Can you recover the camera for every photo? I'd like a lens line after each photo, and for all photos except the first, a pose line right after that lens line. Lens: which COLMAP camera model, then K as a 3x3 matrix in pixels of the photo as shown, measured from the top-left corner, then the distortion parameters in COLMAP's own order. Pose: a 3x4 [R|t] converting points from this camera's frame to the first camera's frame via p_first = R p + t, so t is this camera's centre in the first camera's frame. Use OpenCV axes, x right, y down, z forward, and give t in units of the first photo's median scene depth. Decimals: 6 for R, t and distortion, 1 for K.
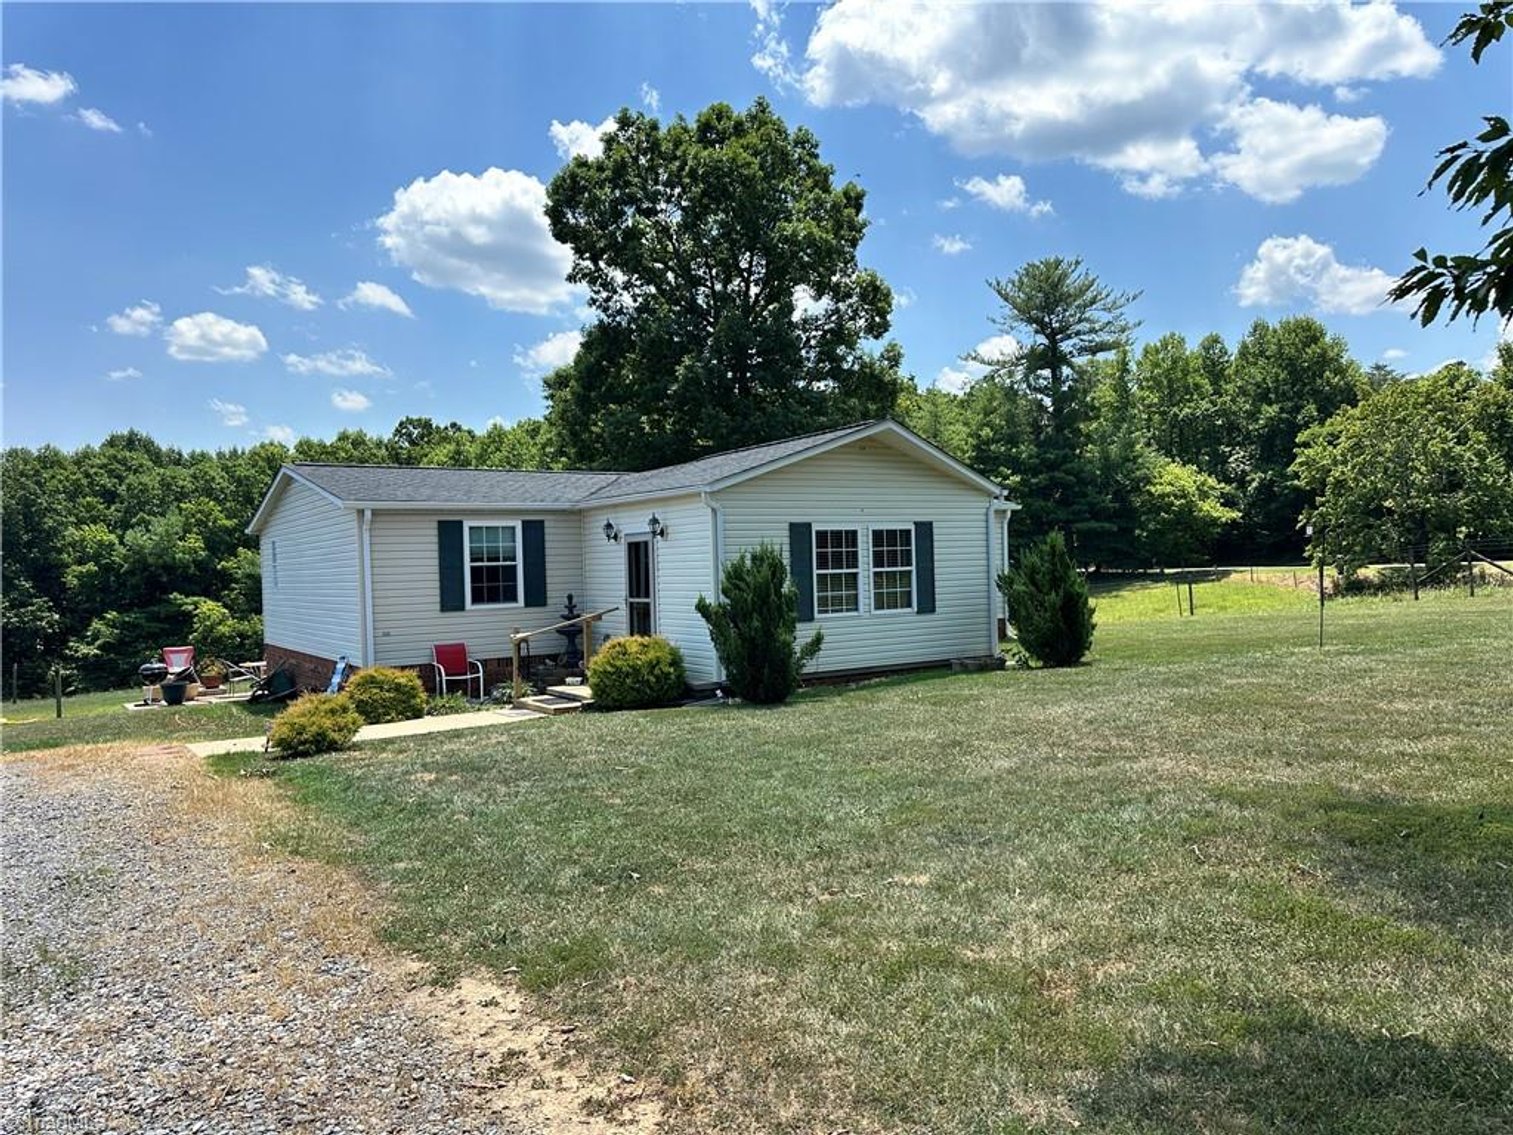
lens RADIAL K [[1069.9, 0, 753.9], [0, 1069.9, 577.0], [0, 0, 1]] dist [0.073138, -0.006424]
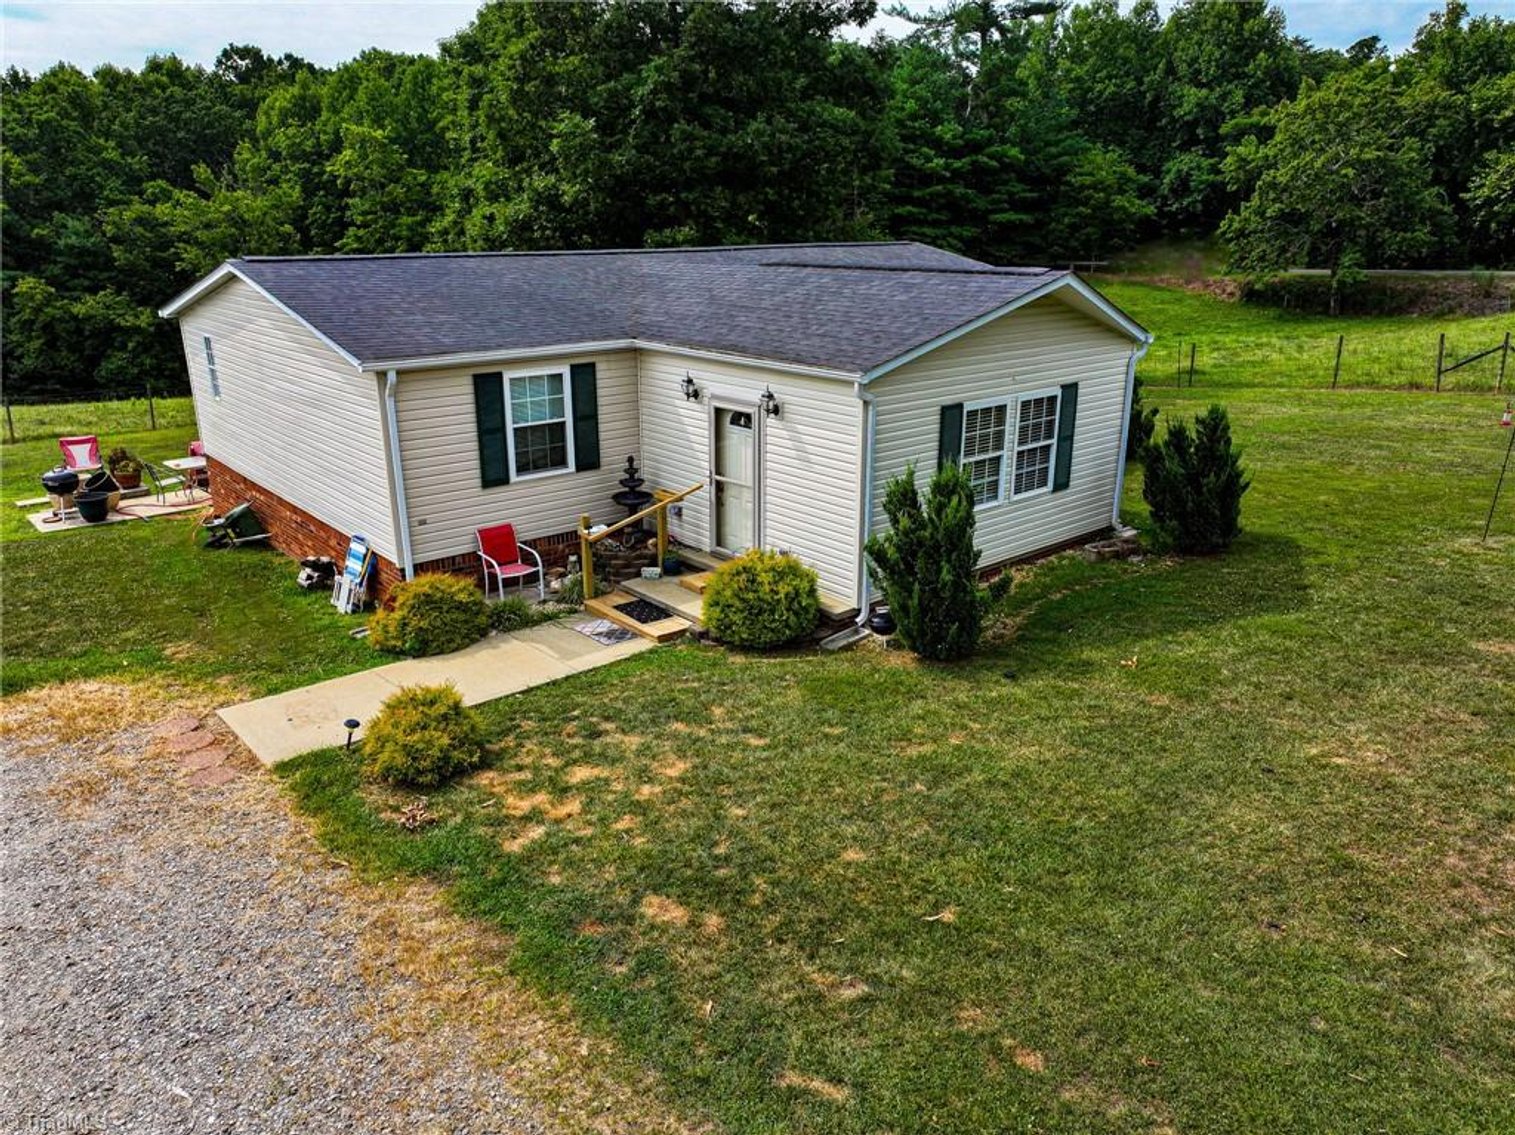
lens RADIAL K [[1072.0, 0, 761.7], [0, 1072.0, 559.5], [0, 0, 1]] dist [0.013045, 0.010158]
pose [[0.991082, -0.009972, 0.132881, -0.184450], [-0.029449, 0.956148, 0.291399, -0.151040], [-0.129959, -0.292714, 0.947327, 0.193268]]
